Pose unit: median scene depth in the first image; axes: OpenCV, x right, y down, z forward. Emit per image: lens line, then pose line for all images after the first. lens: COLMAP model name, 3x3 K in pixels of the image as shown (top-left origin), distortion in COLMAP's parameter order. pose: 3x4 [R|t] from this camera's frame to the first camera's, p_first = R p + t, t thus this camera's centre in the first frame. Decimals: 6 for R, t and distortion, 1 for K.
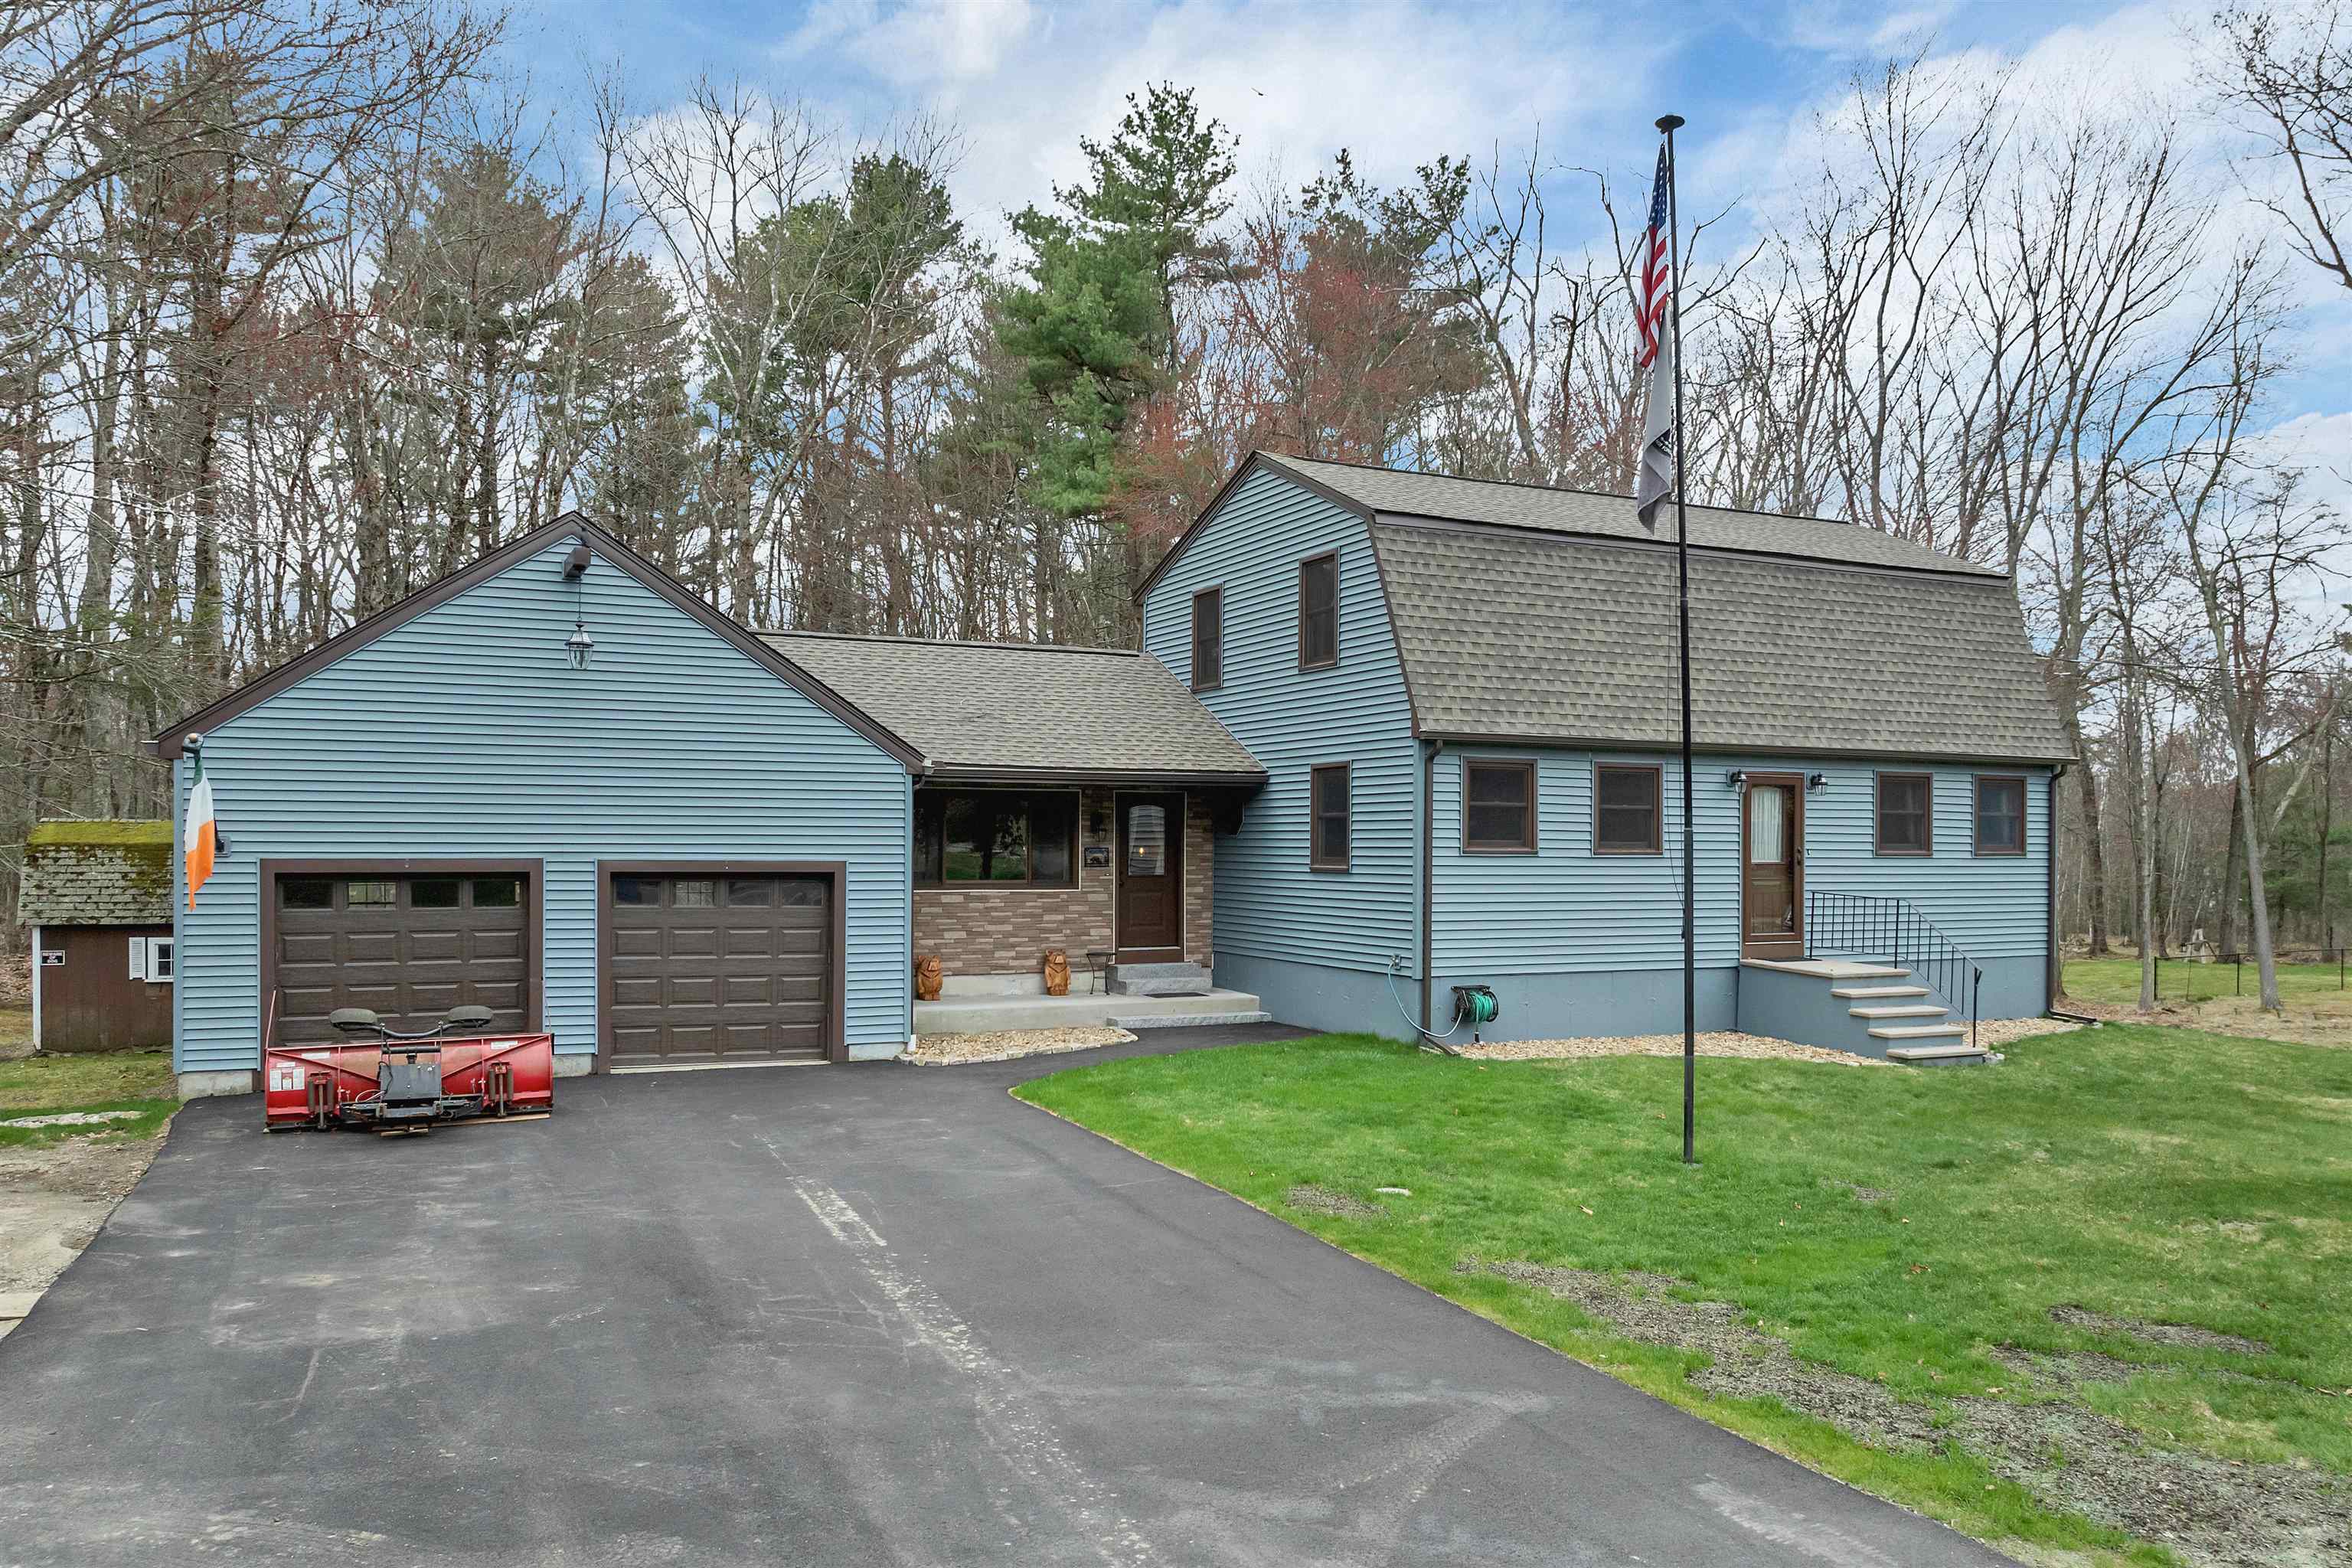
lens RADIAL K [[1711.6, 0, 1177.6], [0, 1711.6, 842.4], [0, 0, 1]] dist [-0.044969, 0.005234]
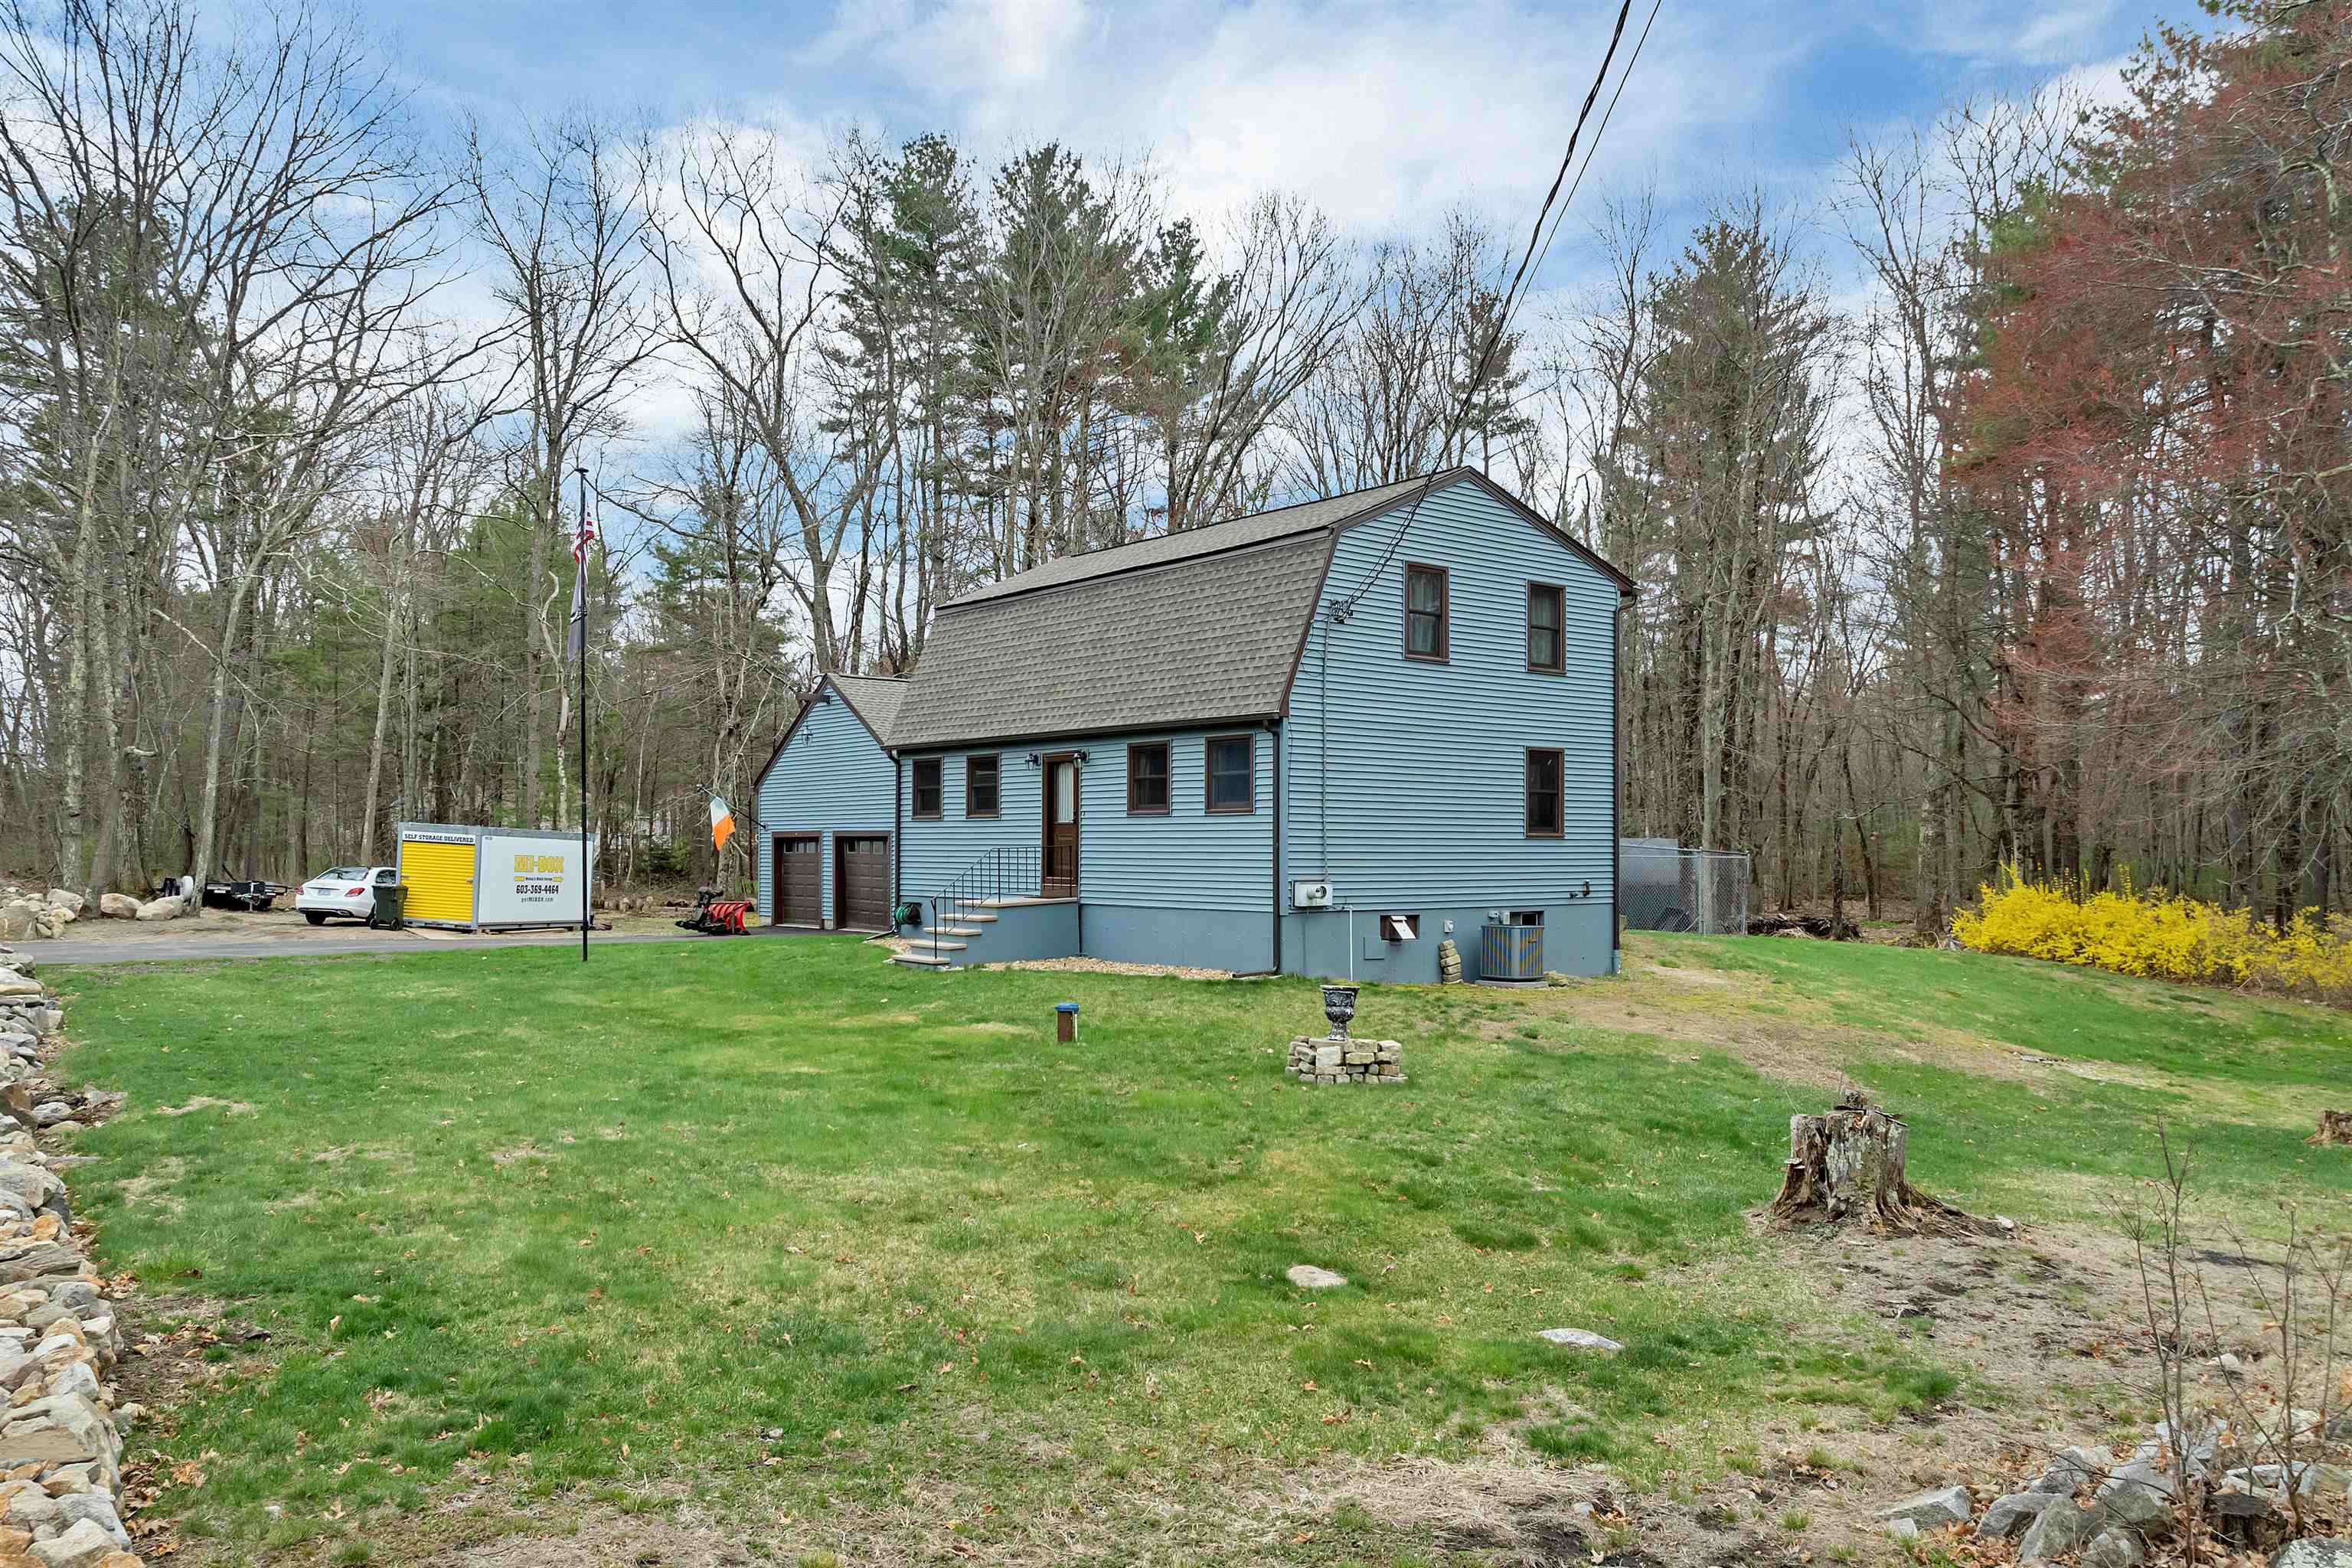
lens RADIAL K [[1711.6, 0, 1177.6], [0, 1711.6, 842.4], [0, 0, 1]] dist [-0.044969, 0.005234]
pose [[0.232062, -0.011208, -0.972636, 1.581269], [-0.006355, 0.999895, -0.013039, 0.042044], [0.972680, 0.009207, 0.231967, 0.771295]]
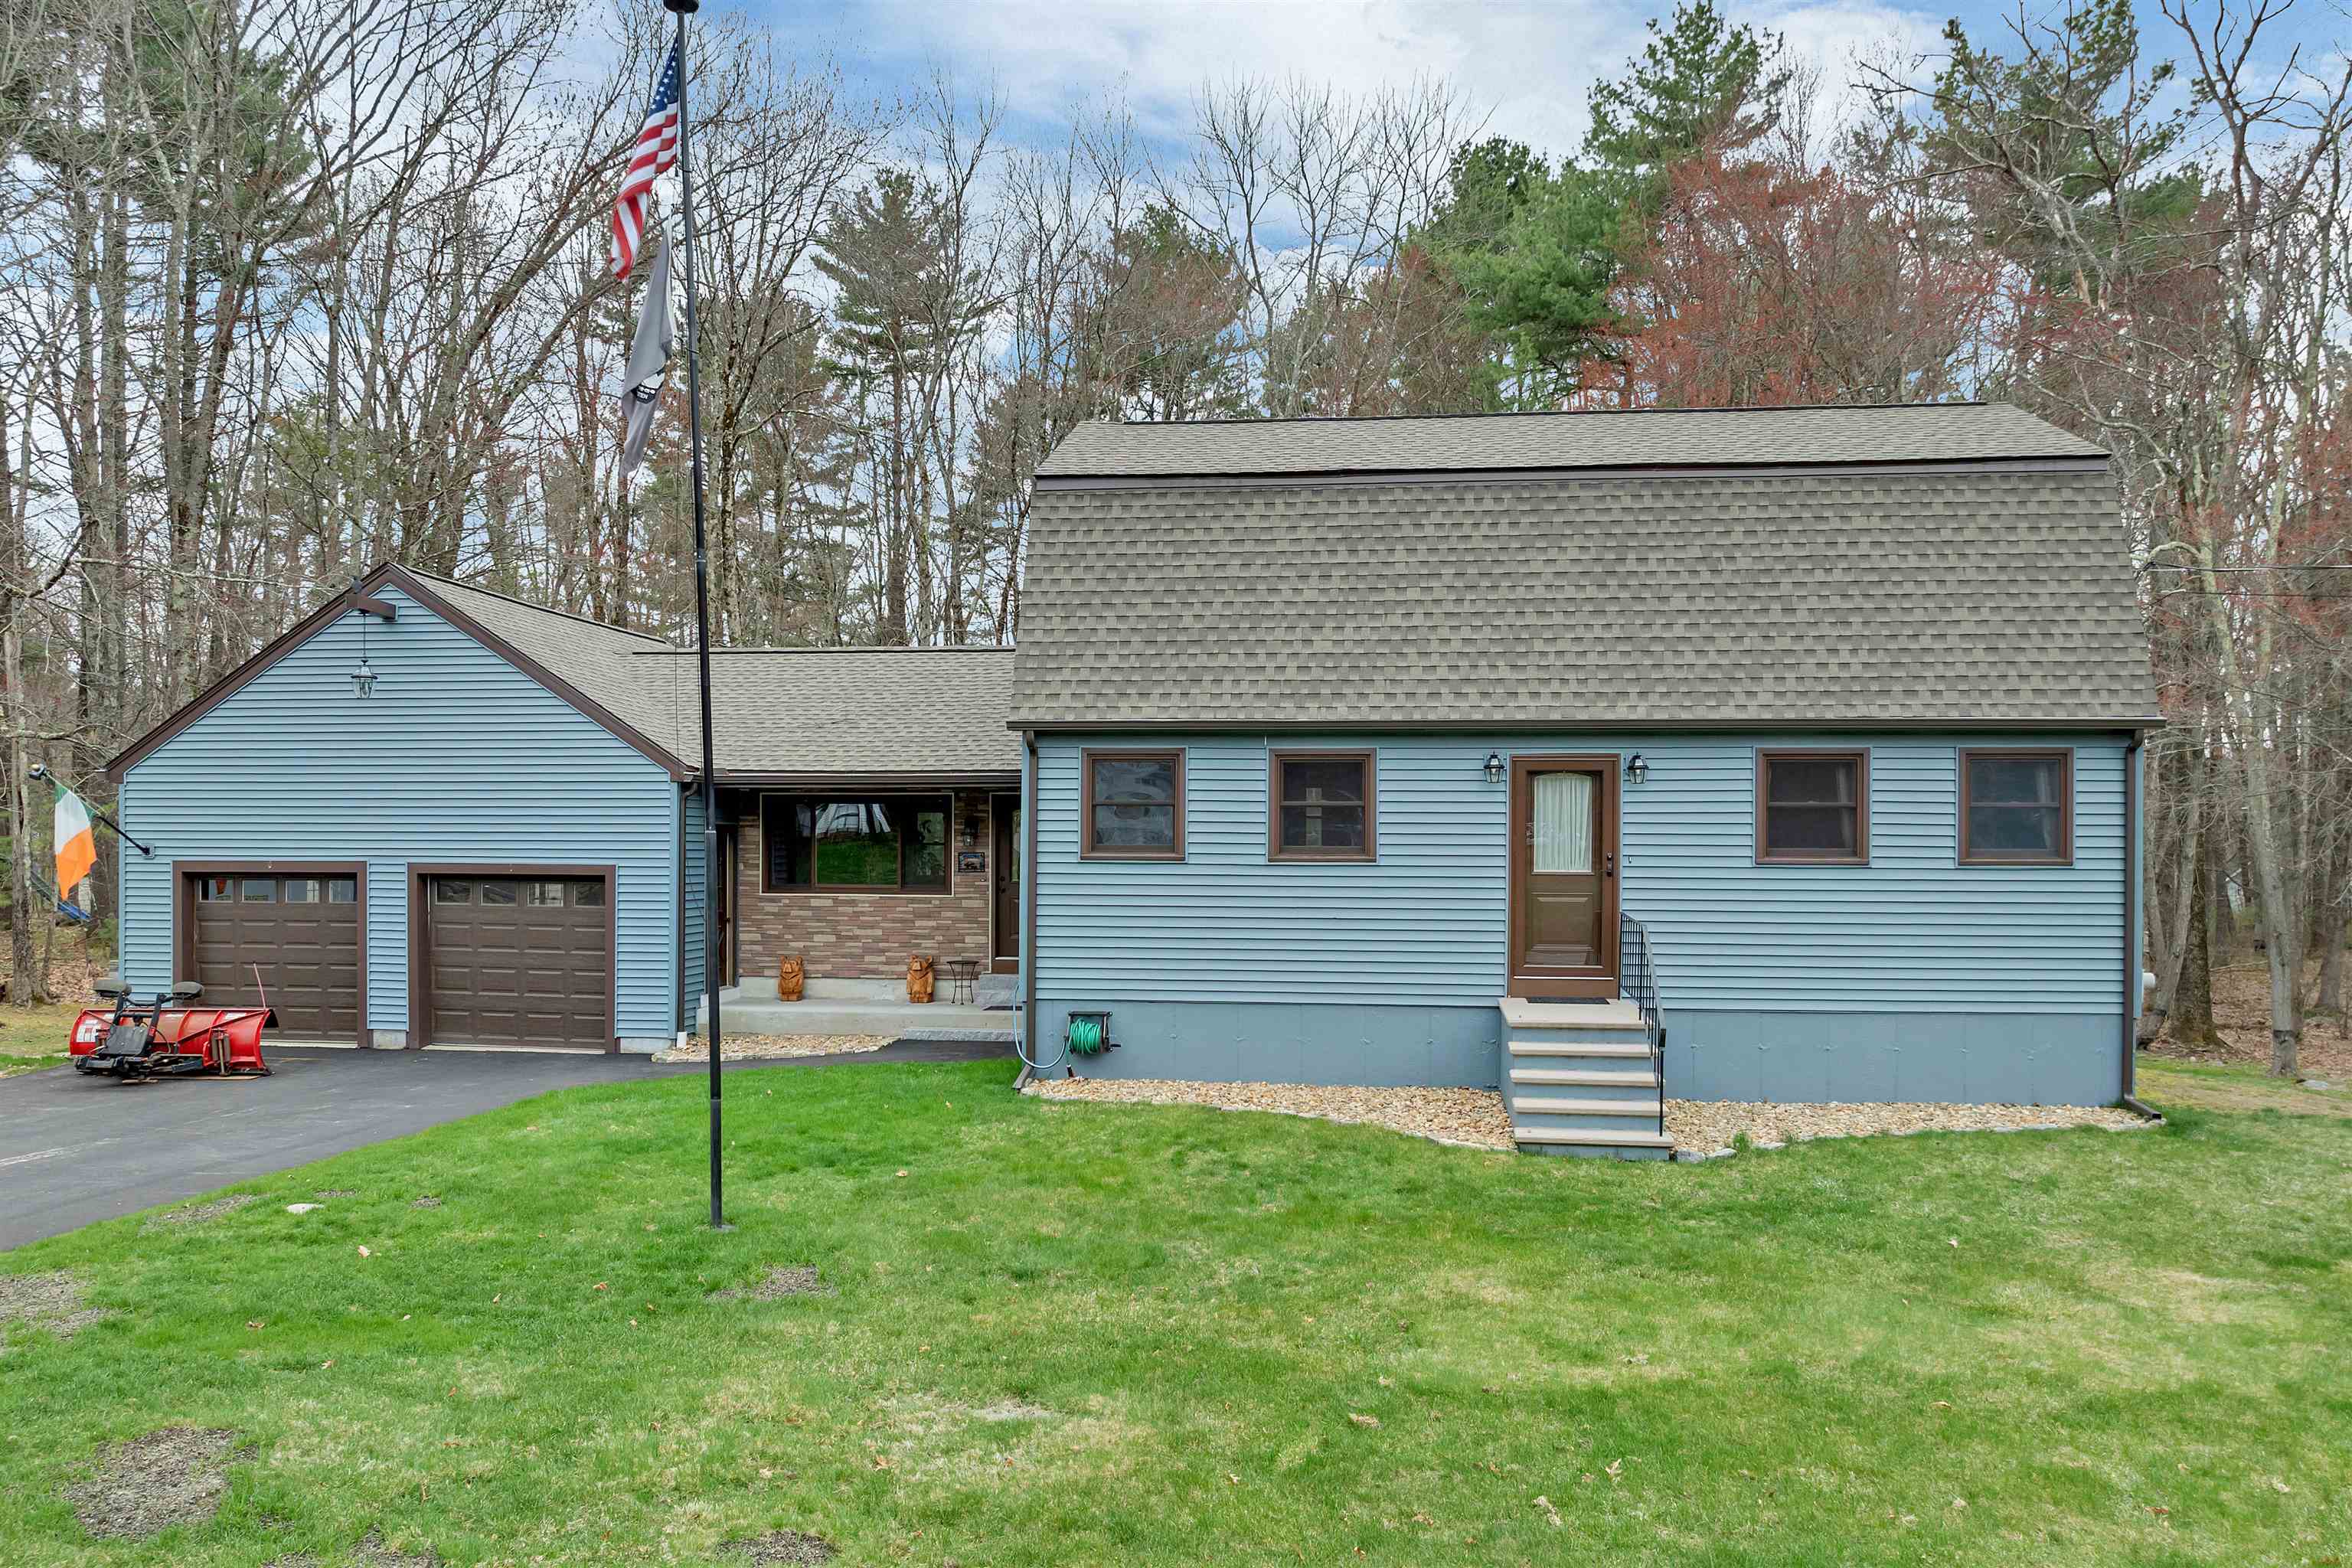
lens RADIAL K [[1711.6, 0, 1177.6], [0, 1711.6, 842.4], [0, 0, 1]] dist [-0.044969, 0.005234]
pose [[0.846551, -0.001799, -0.532304, 0.596151], [0.000803, 0.999997, -0.002103, -0.000475], [0.532307, 0.001352, 0.846550, 0.256182]]
